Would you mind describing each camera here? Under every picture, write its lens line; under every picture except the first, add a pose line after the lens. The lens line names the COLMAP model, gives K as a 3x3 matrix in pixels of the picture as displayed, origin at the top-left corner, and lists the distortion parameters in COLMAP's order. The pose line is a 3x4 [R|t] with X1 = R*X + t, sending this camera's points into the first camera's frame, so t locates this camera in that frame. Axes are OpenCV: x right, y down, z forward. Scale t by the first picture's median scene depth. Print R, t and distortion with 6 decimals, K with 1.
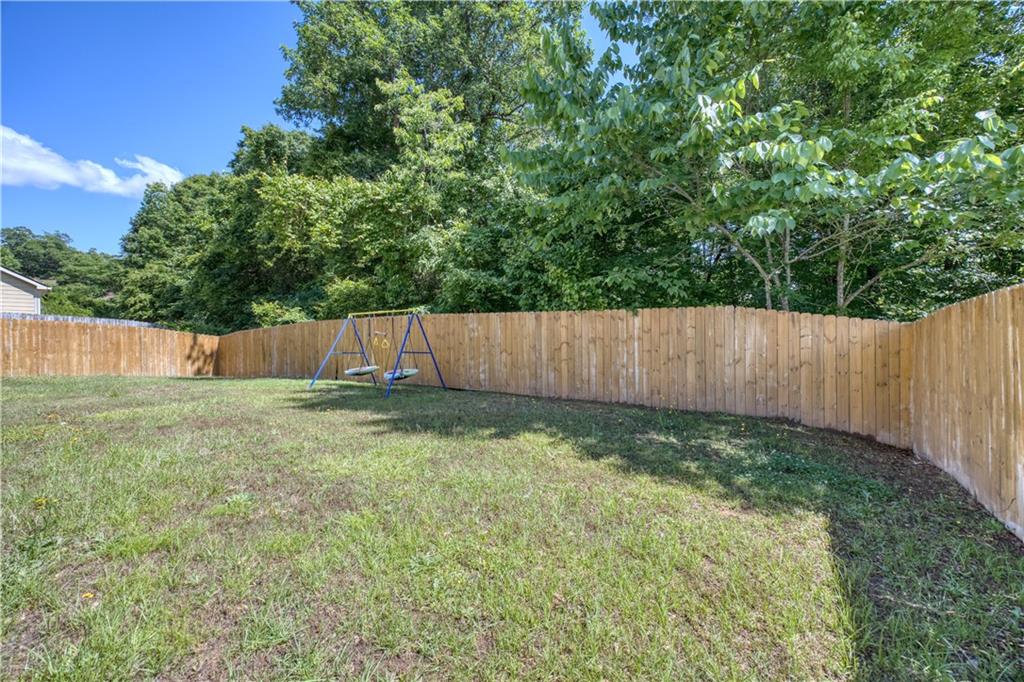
lens RADIAL K [[395.7, 0, 511.4], [0, 395.7, 337.1], [0, 0, 1]] dist [0.000981, -0.000459]
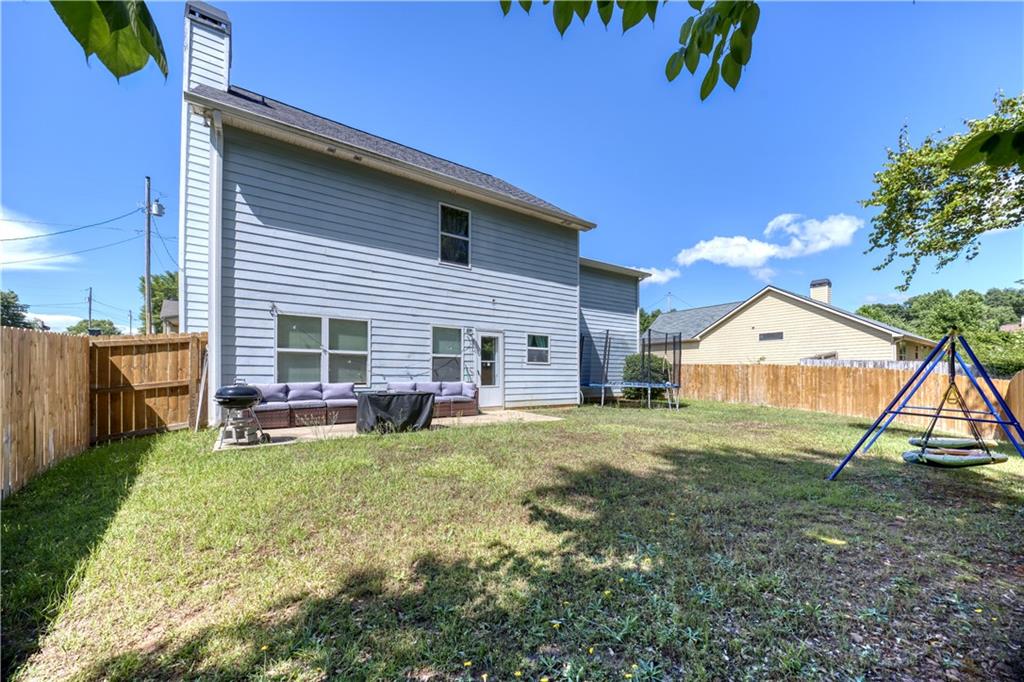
lens RADIAL K [[395.7, 0, 516.2], [0, 395.7, 371.8], [0, 0, 1]] dist [0.000981, -0.000459]
pose [[-0.296612, -0.010818, -0.954937, 0.128431], [-0.010142, 0.999915, -0.008177, -0.001879], [0.954944, 0.007260, -0.296697, 0.220831]]
